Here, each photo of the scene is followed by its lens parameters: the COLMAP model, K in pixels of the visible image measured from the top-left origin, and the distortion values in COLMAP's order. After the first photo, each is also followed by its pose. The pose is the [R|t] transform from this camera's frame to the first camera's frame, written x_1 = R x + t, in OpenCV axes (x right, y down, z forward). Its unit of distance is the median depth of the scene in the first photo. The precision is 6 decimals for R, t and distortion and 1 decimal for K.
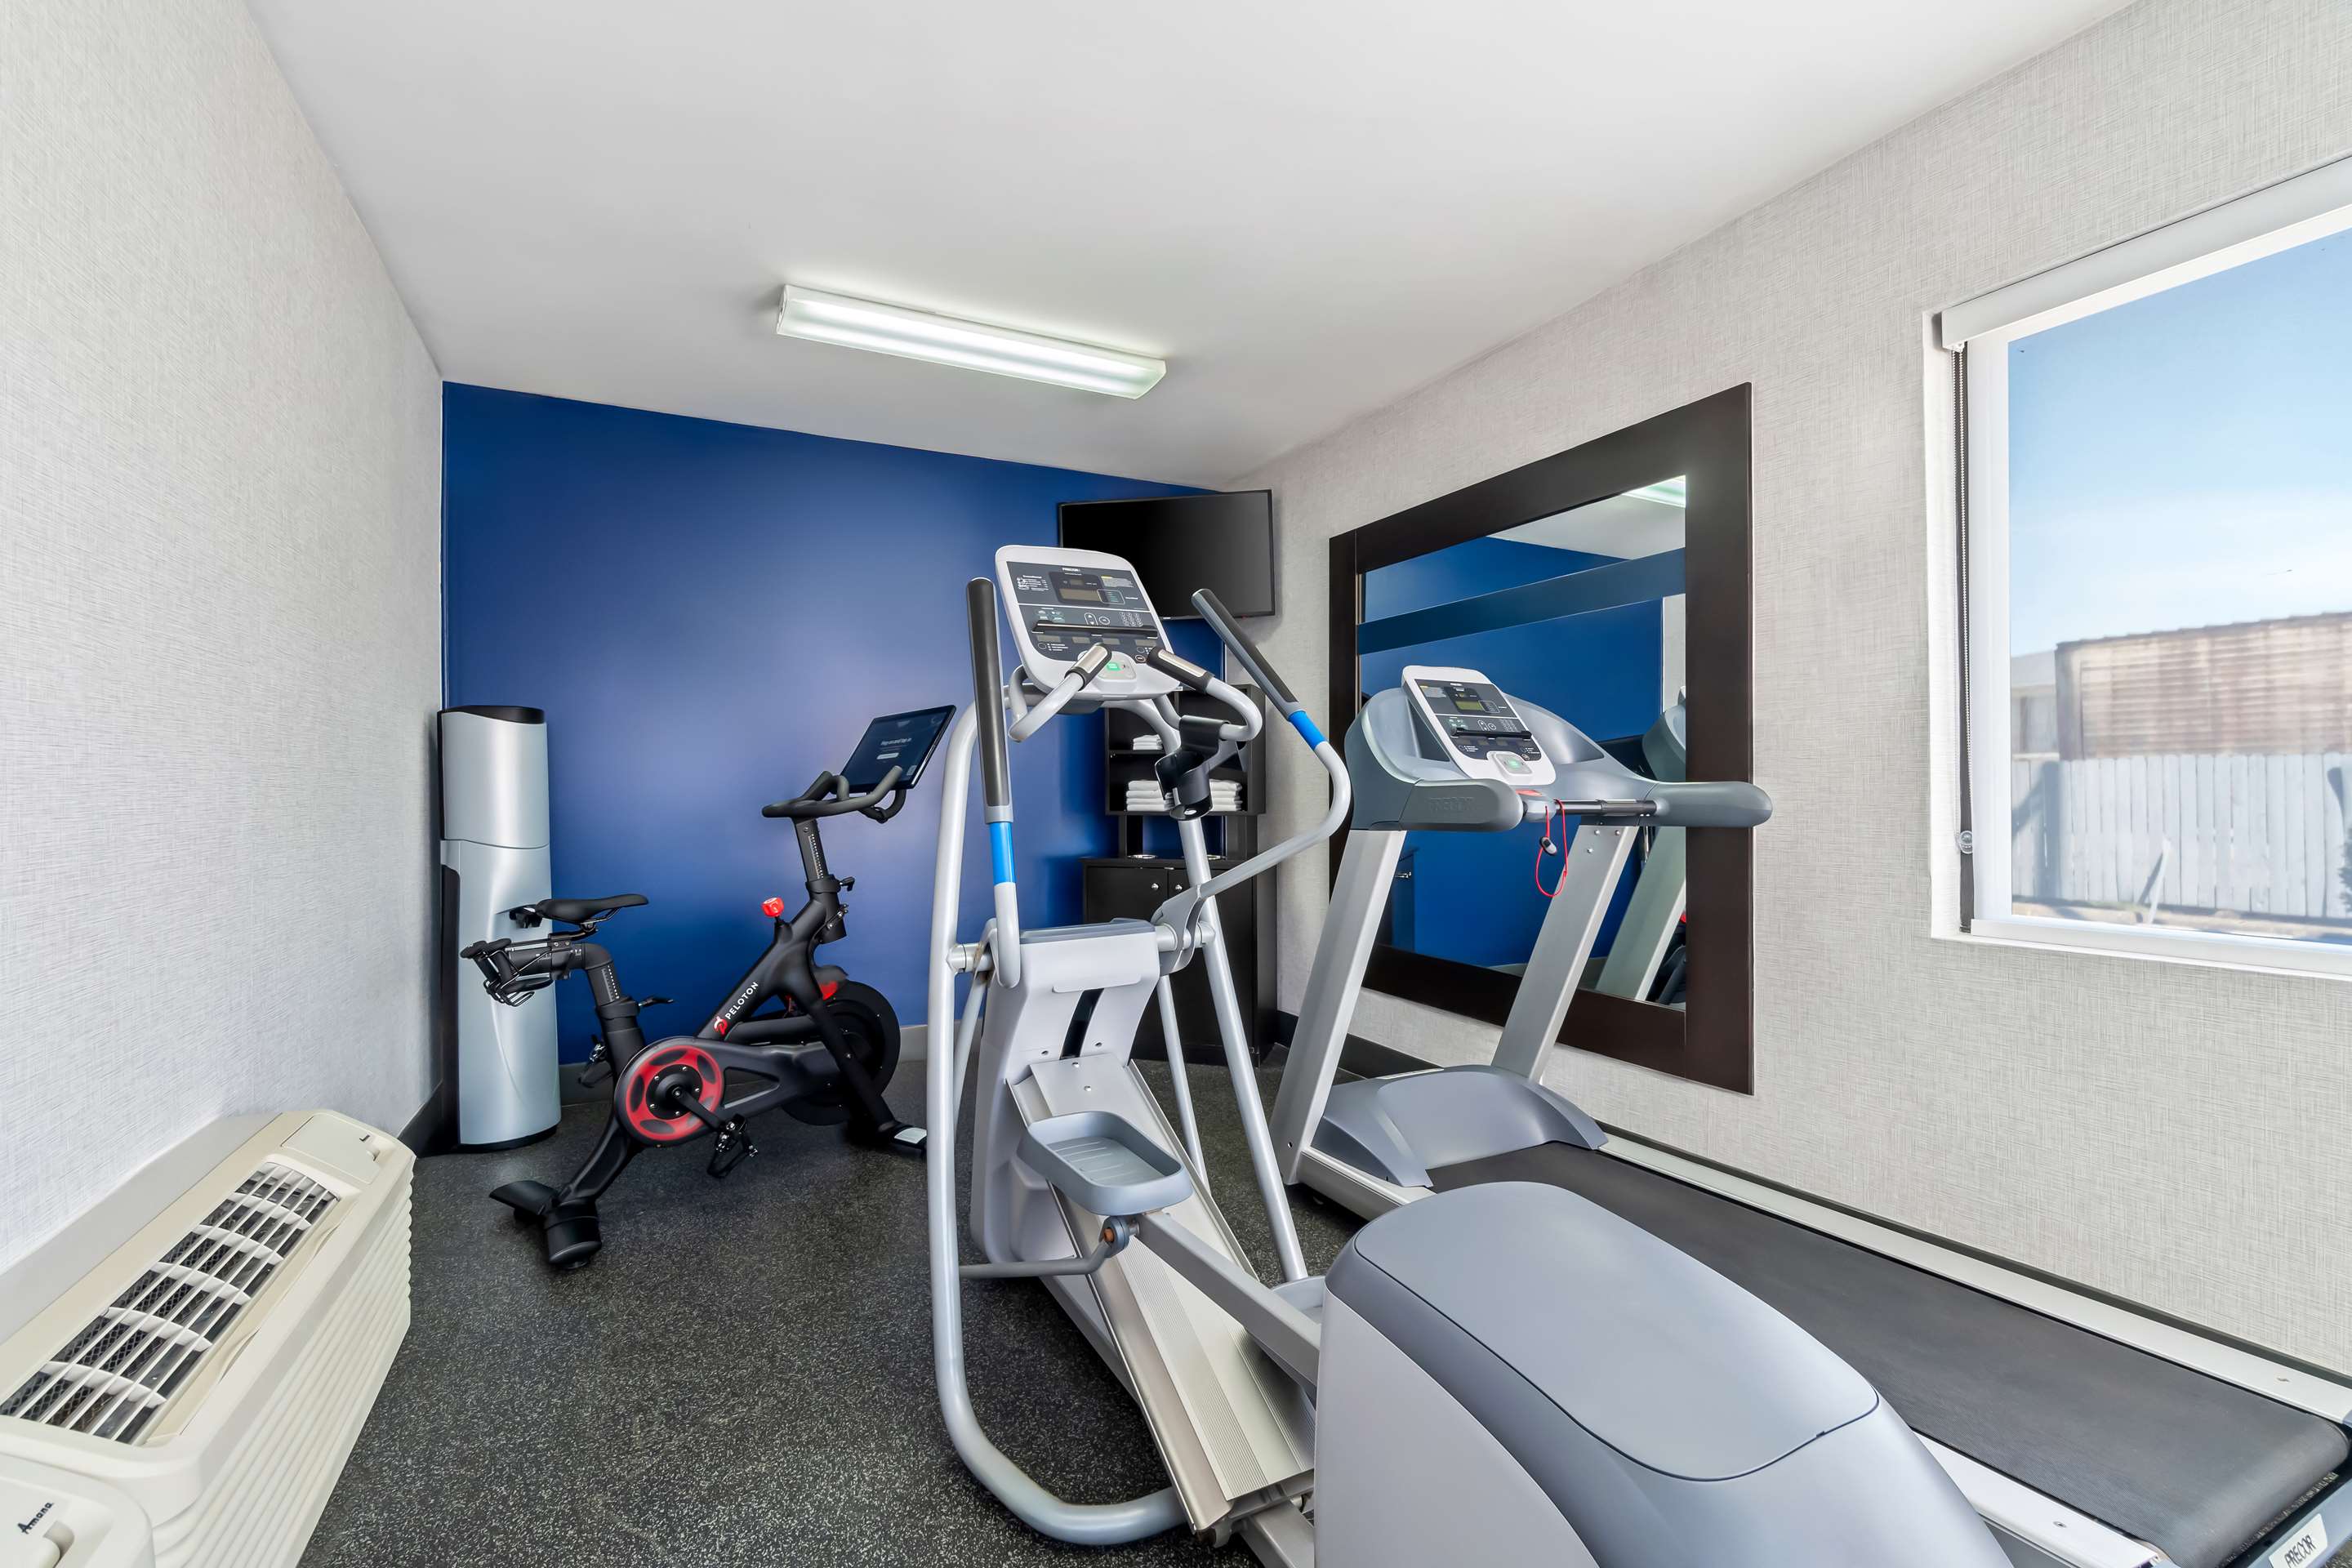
lens RADIAL K [[1012.5, 0, 1172.3], [0, 1012.5, 787.1], [0, 0, 1]] dist [-0.008994, 0.001471]
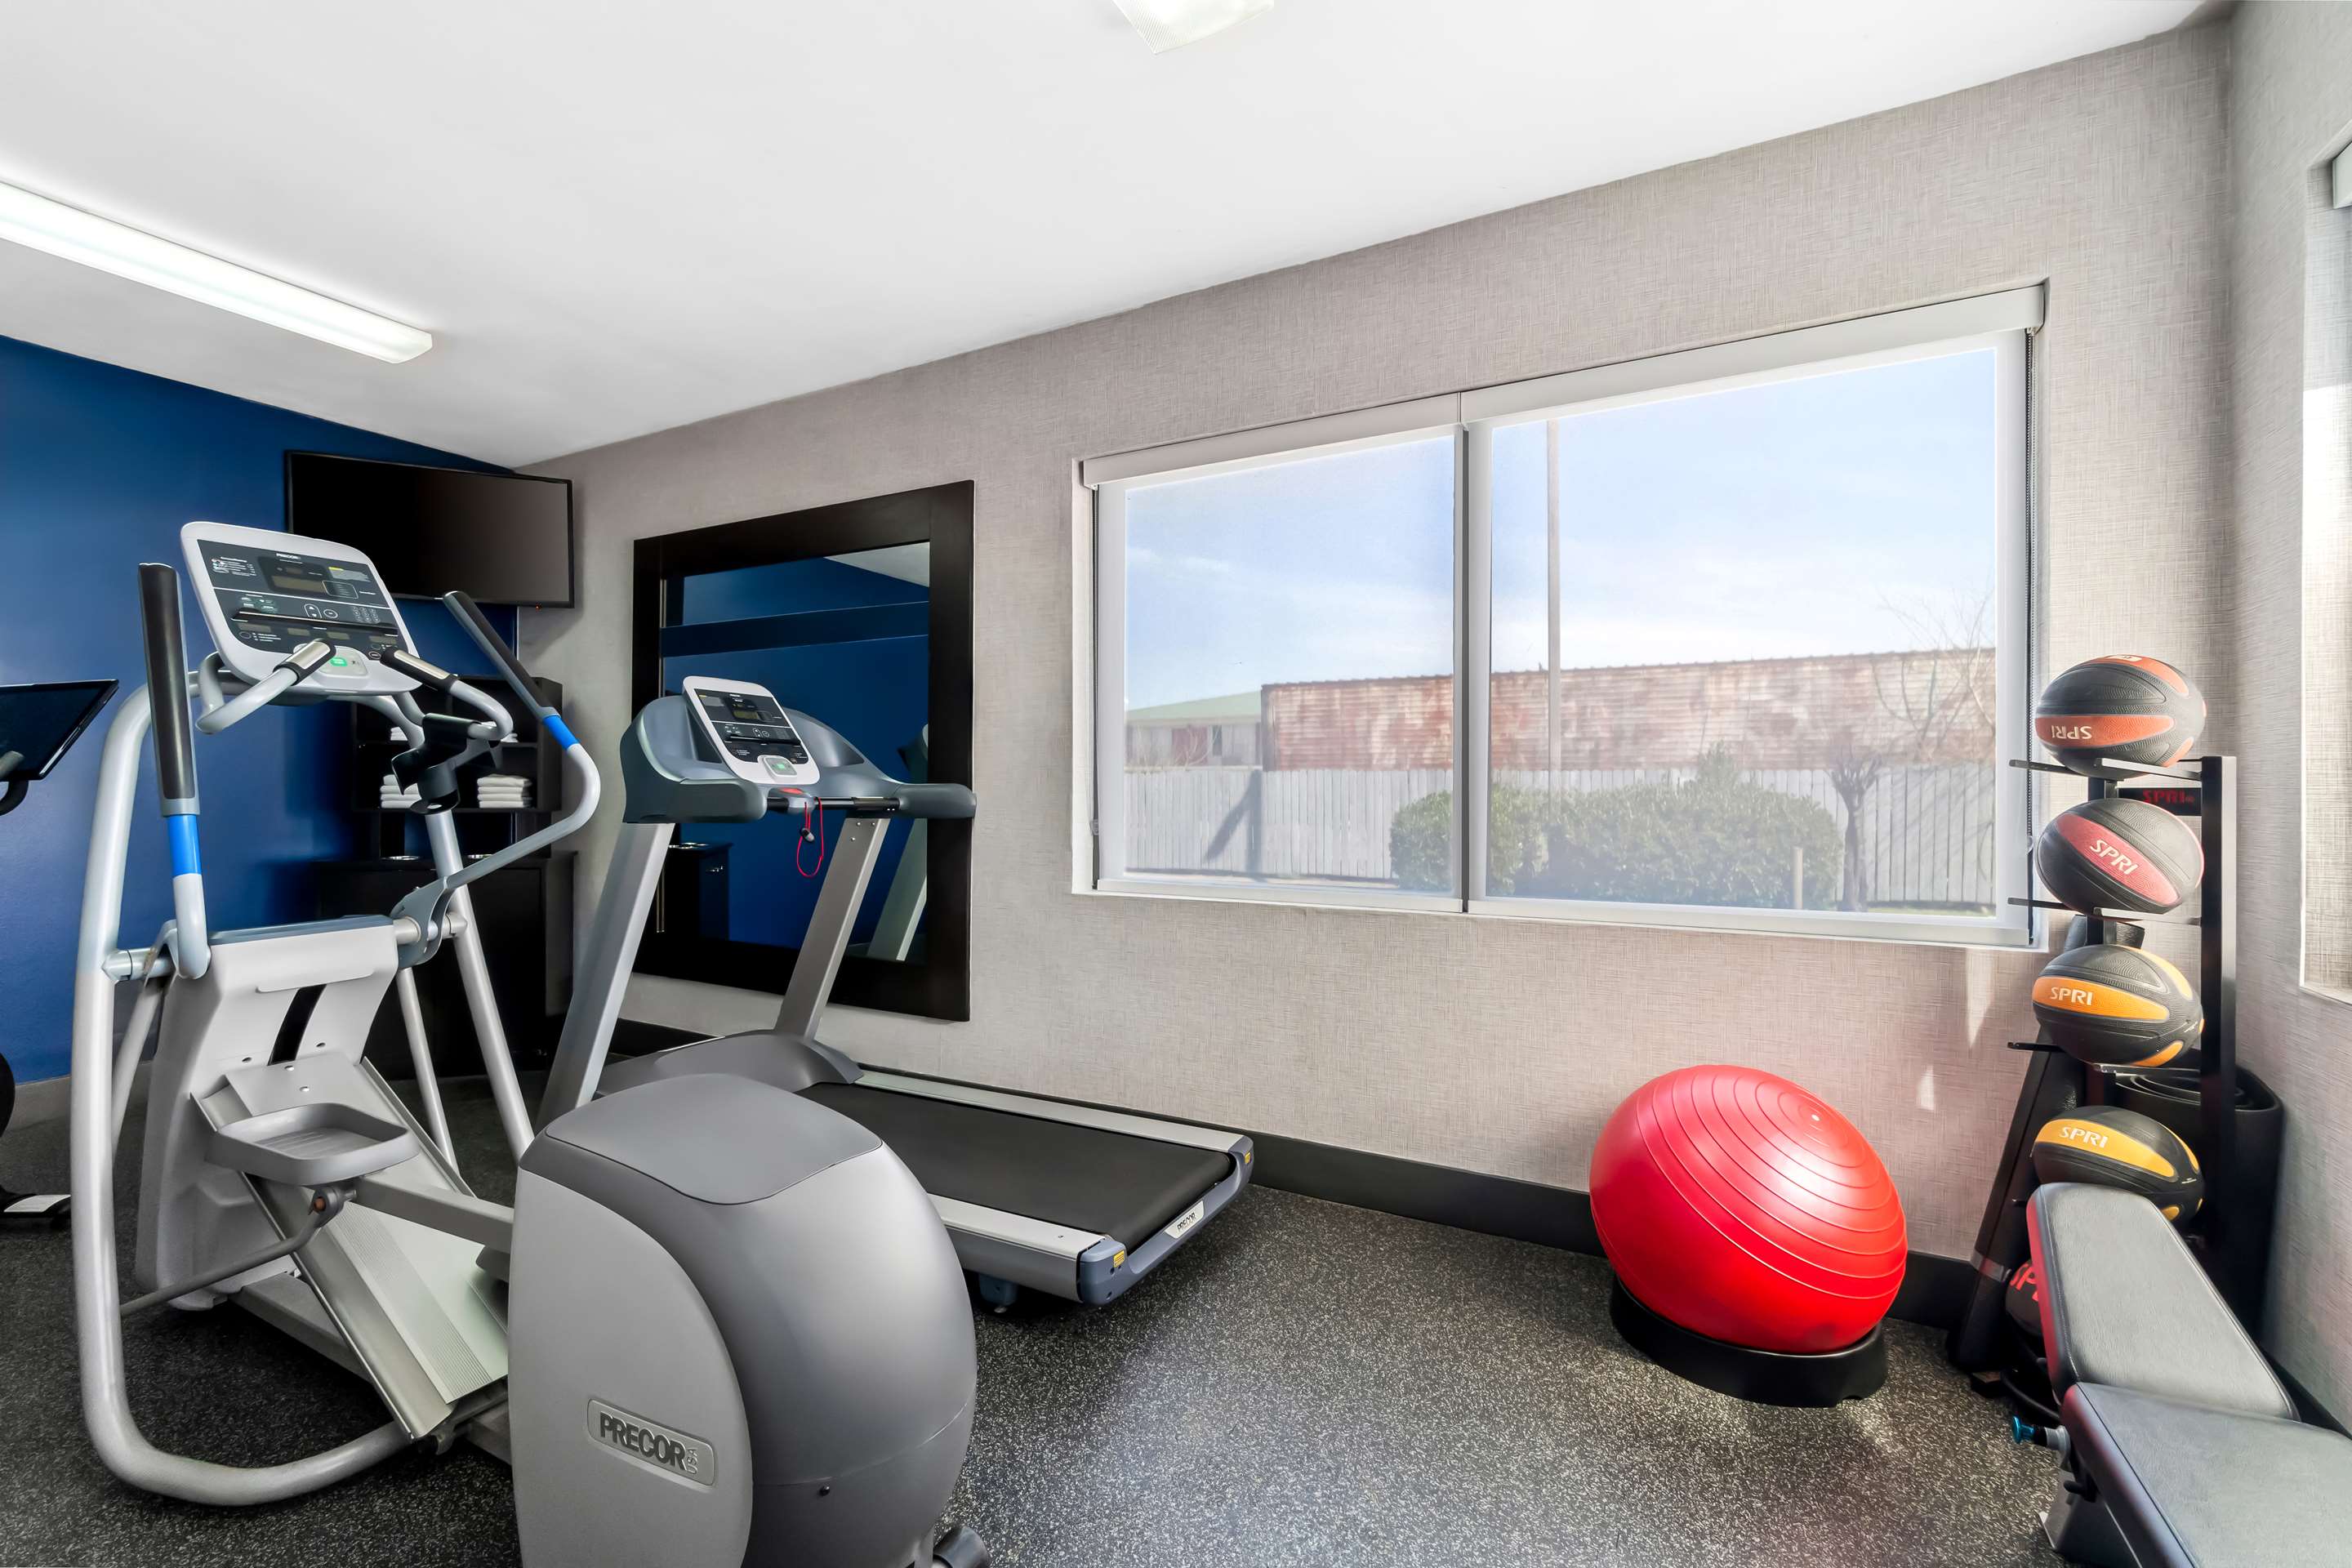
lens RADIAL K [[1012.5, 0, 1180.2], [0, 1012.5, 790.7], [0, 0, 1]] dist [-0.008994, 0.001471]
pose [[0.821604, 0.008665, 0.569993, 0.052100], [-0.010915, 0.999940, 0.000533, -0.000453], [-0.569954, -0.006659, 0.821649, -0.264522]]
